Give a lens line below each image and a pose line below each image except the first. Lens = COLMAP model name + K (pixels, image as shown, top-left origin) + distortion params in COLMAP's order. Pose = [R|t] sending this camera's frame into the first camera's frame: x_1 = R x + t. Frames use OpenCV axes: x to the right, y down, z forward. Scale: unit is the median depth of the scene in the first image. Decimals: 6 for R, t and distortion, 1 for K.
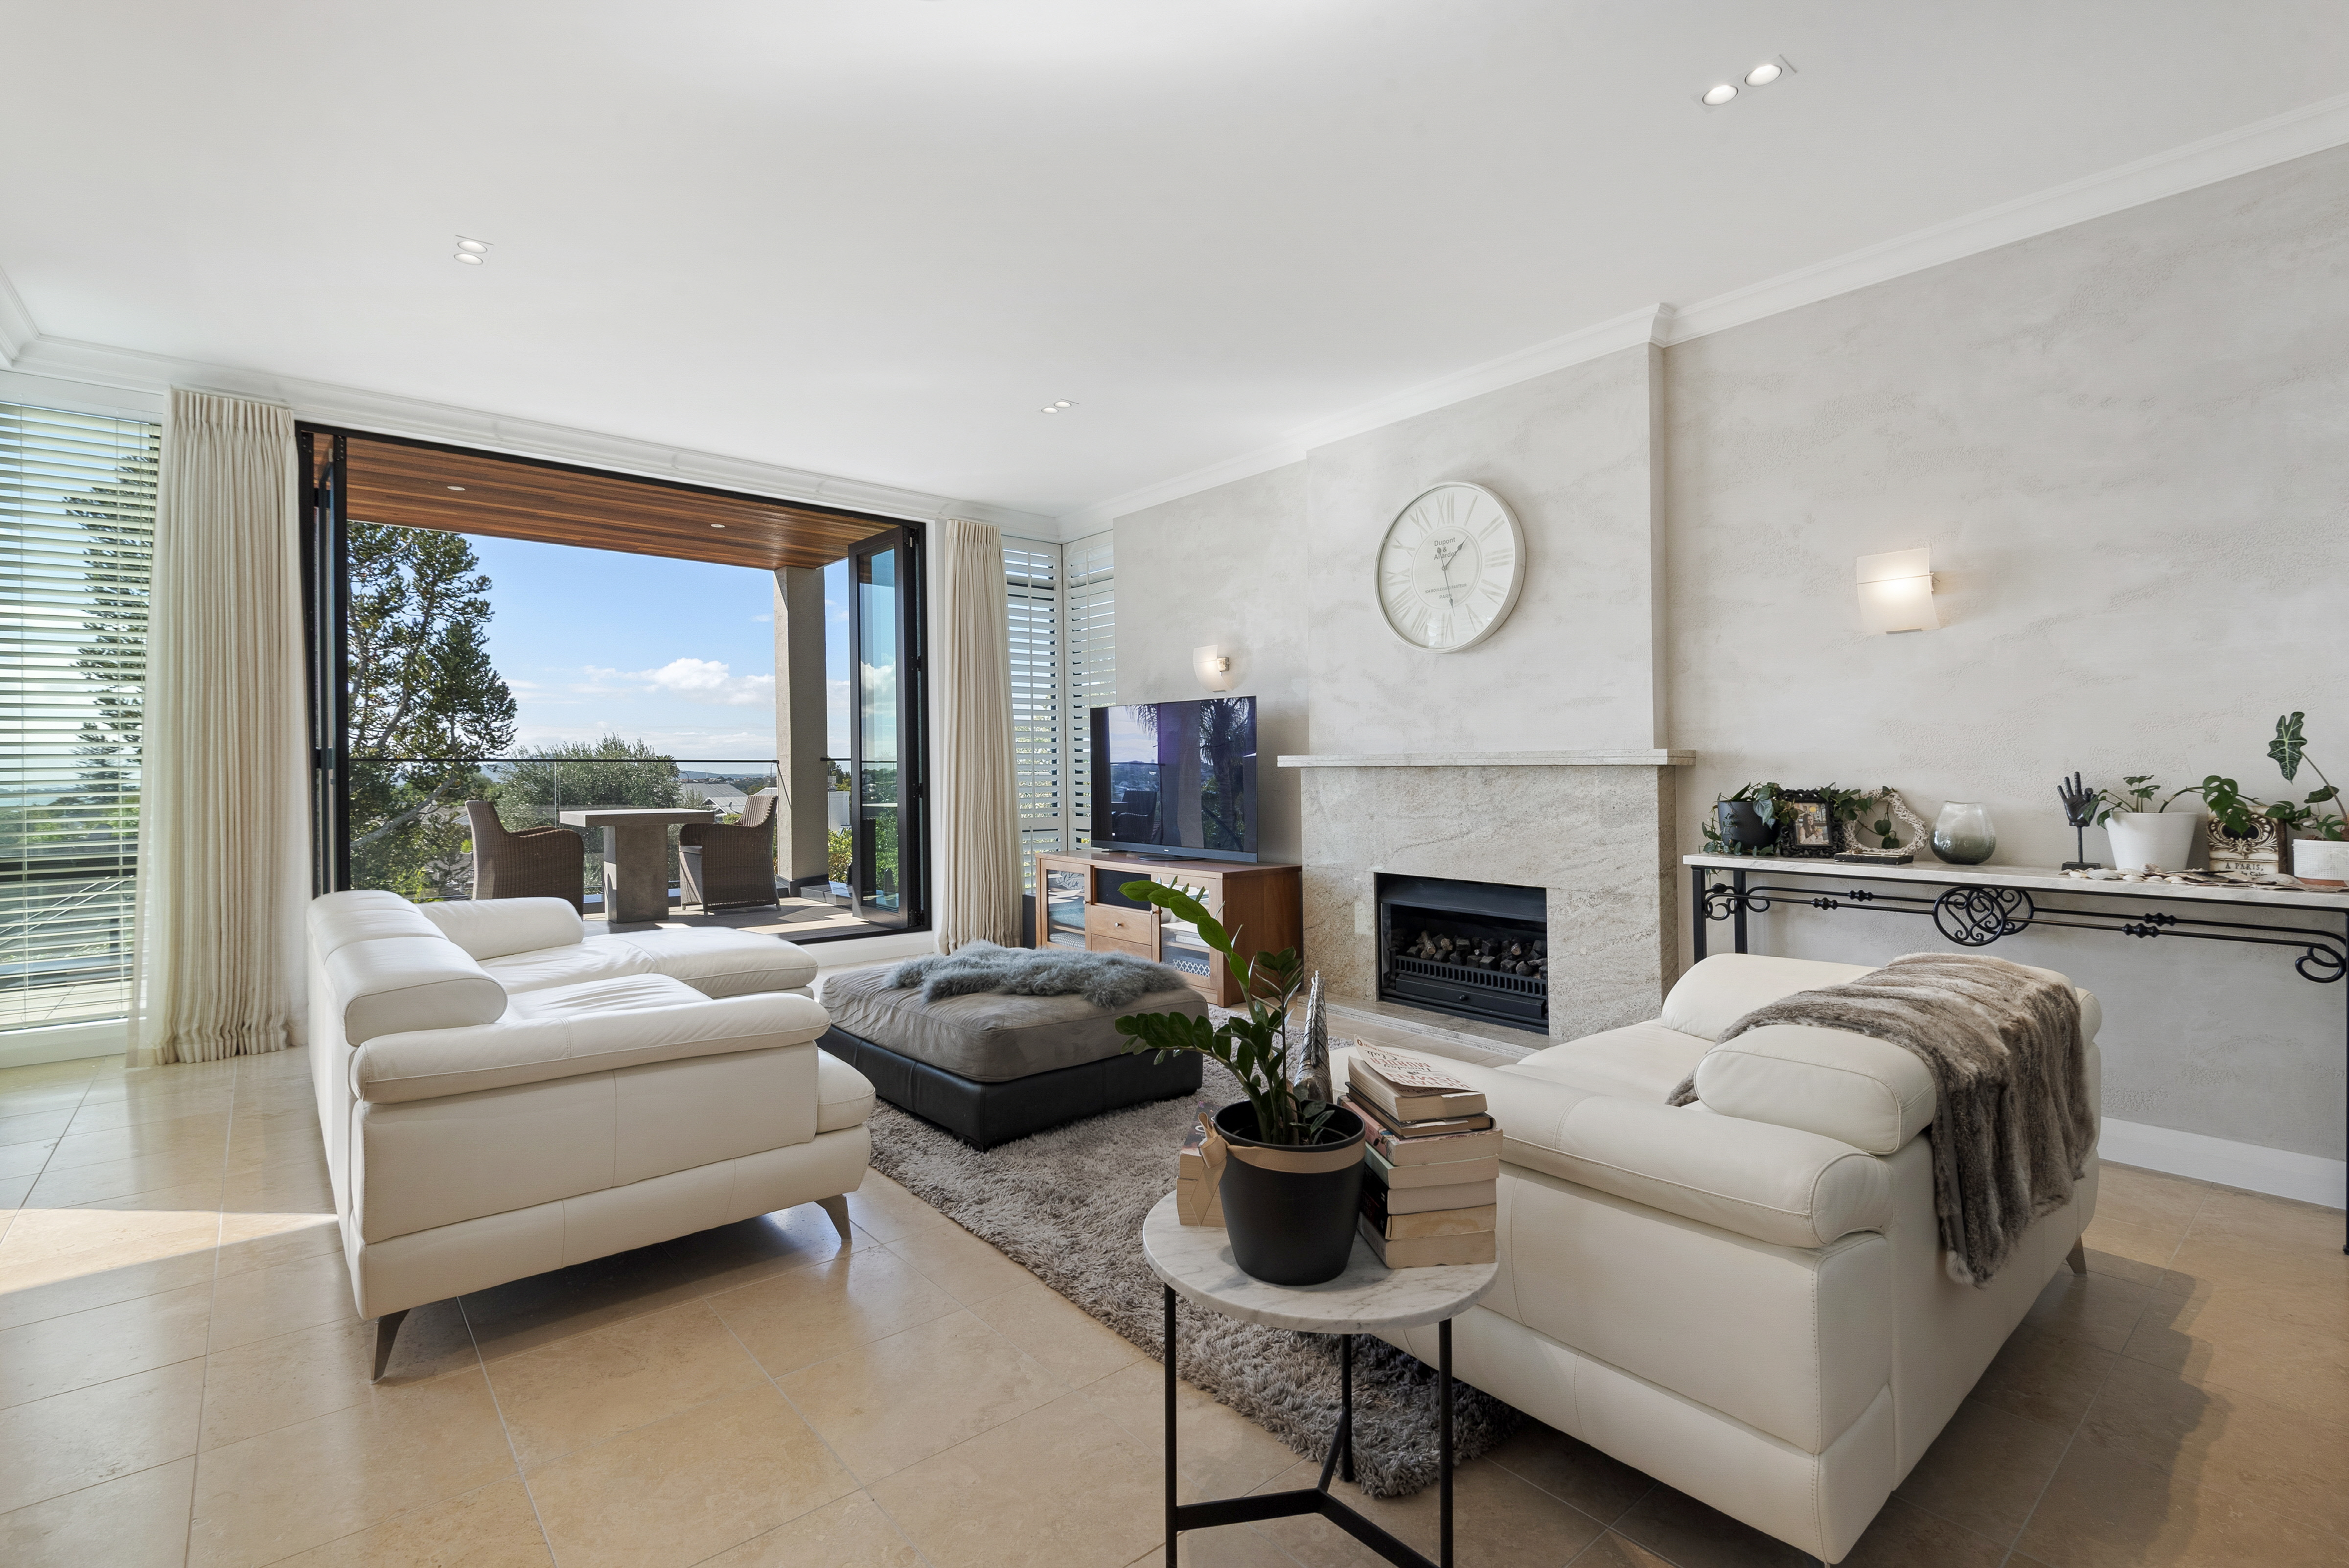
lens RADIAL K [[1077.6, 0, 1174.5], [0, 1077.6, 784.0], [0, 0, 1]] dist [-0.001315, -0.000161]
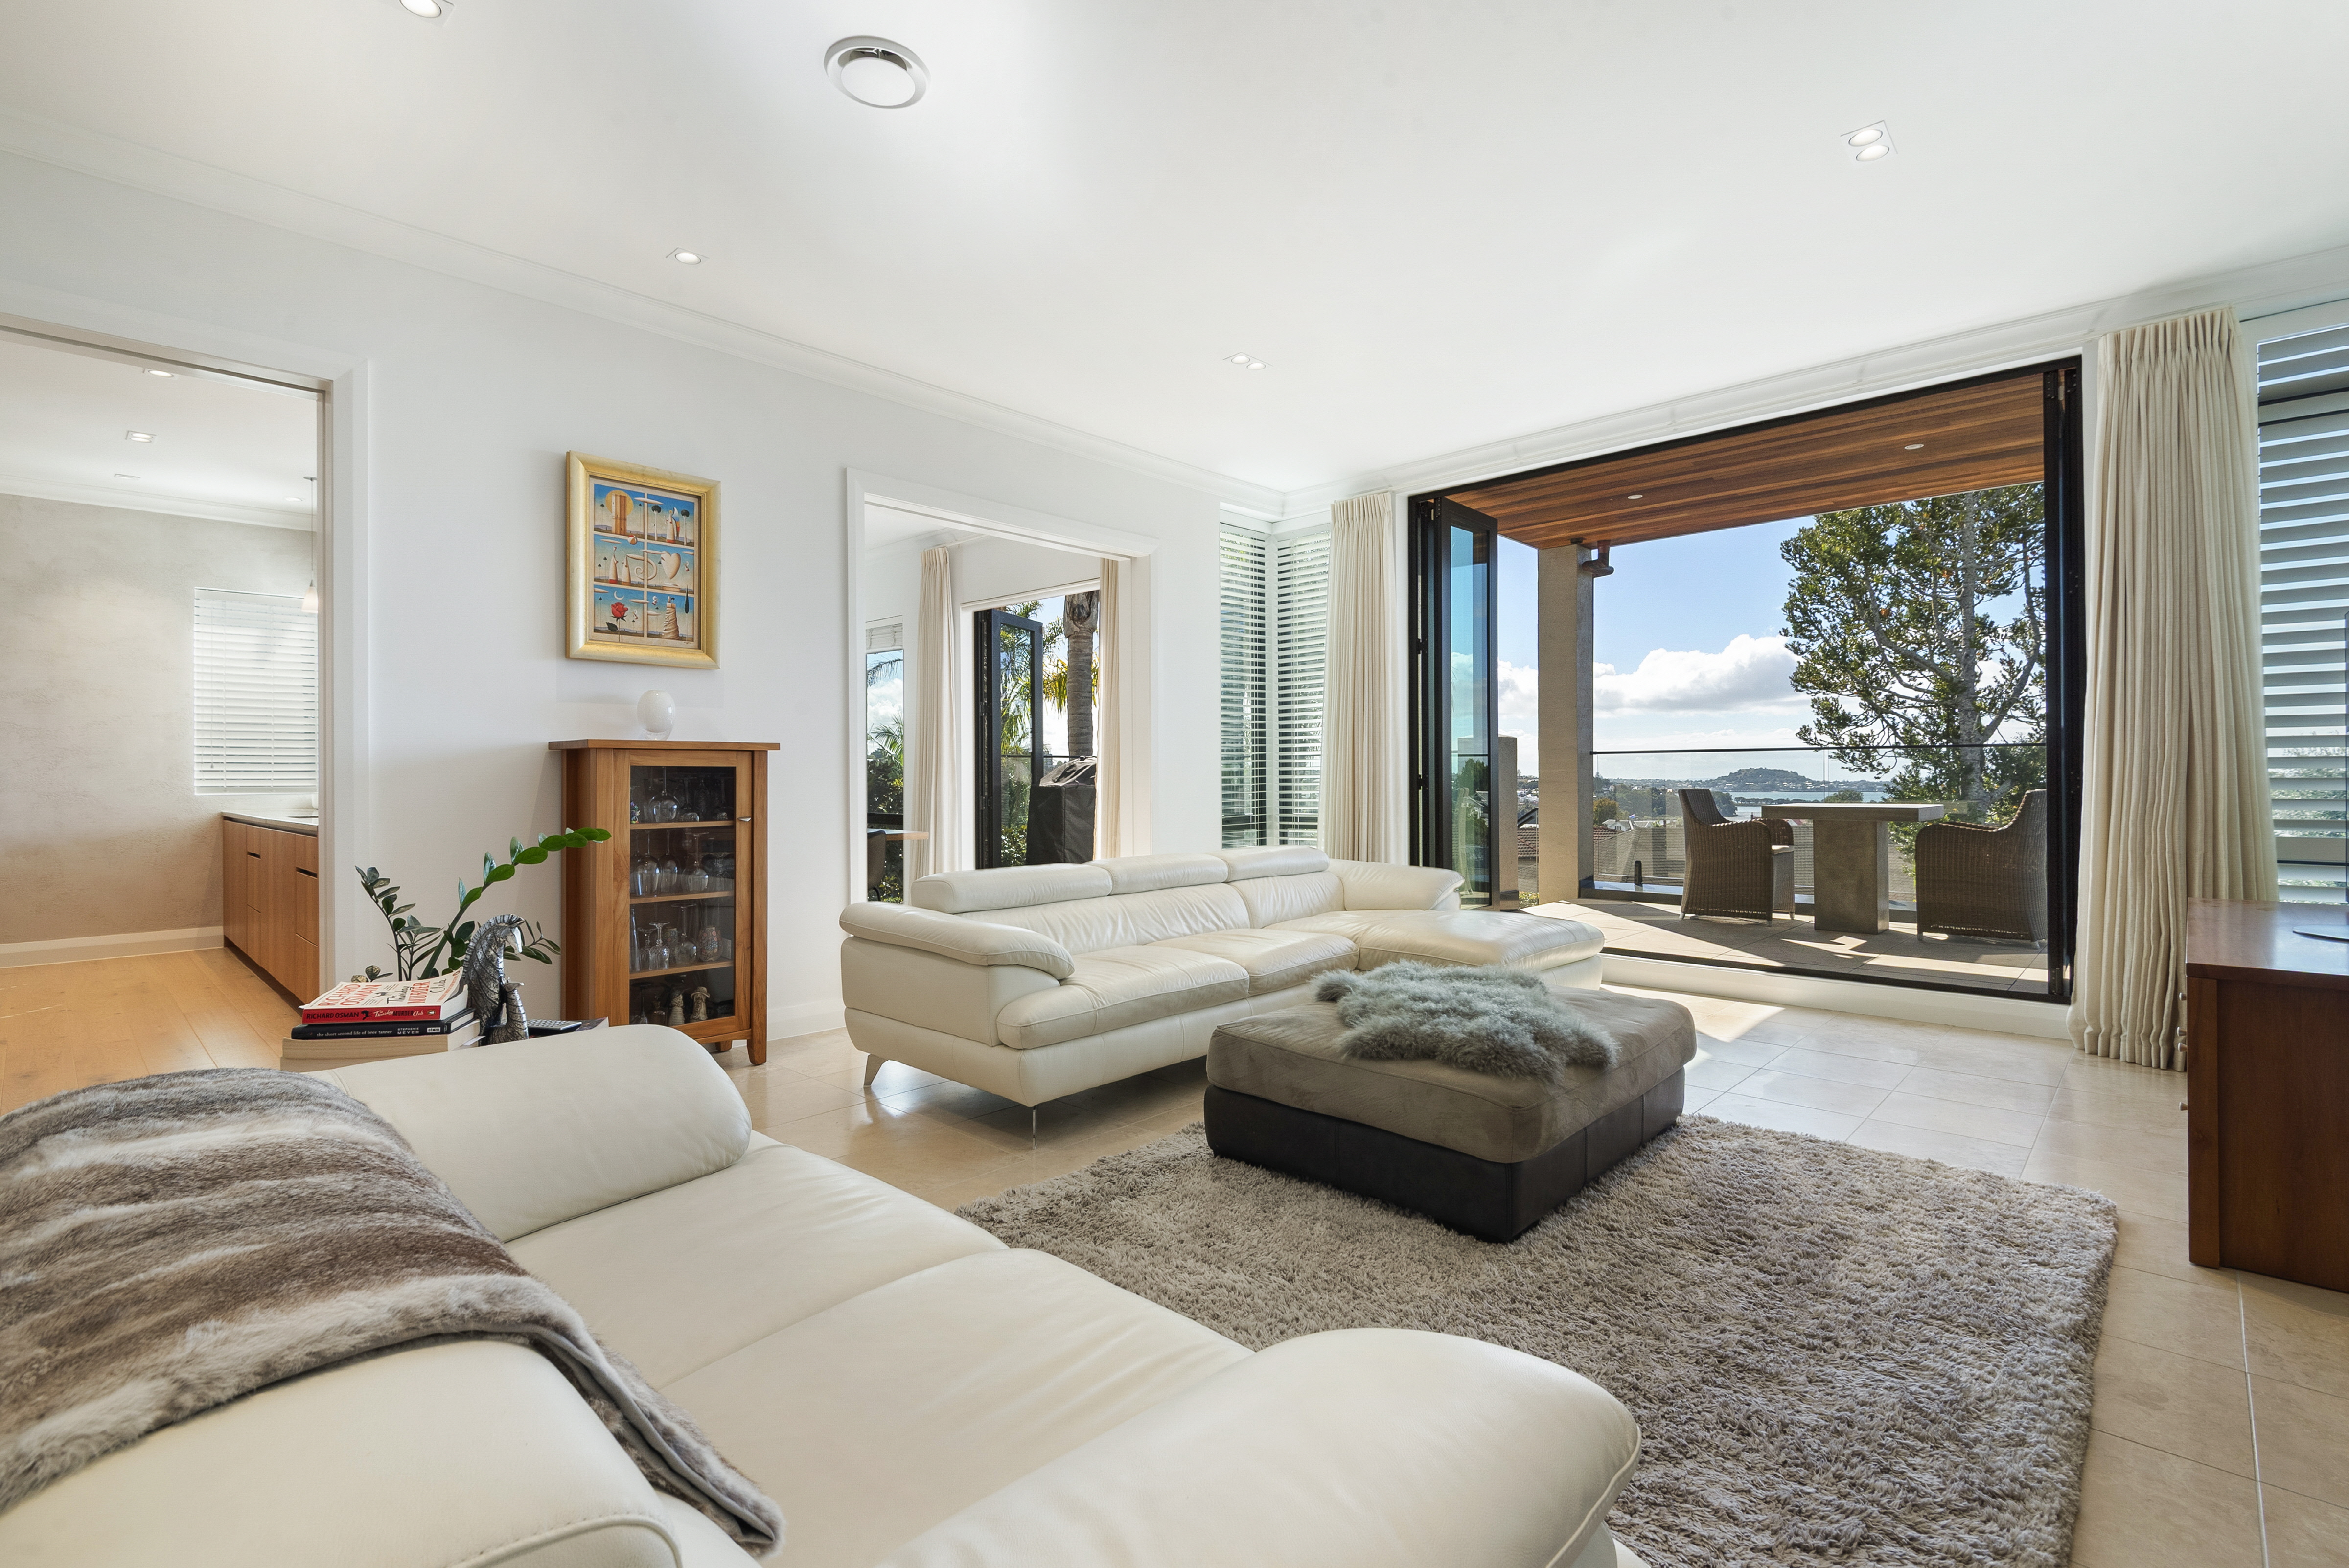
lens RADIAL K [[1077.6, 0, 1174.5], [0, 1077.6, 784.0], [0, 0, 1]] dist [-0.001315, -0.000161]
pose [[0.115083, 0.009084, -0.993314, 0.331119], [0.003850, 0.999947, 0.009590, -0.001410], [0.993348, -0.004928, 0.115041, 0.403764]]
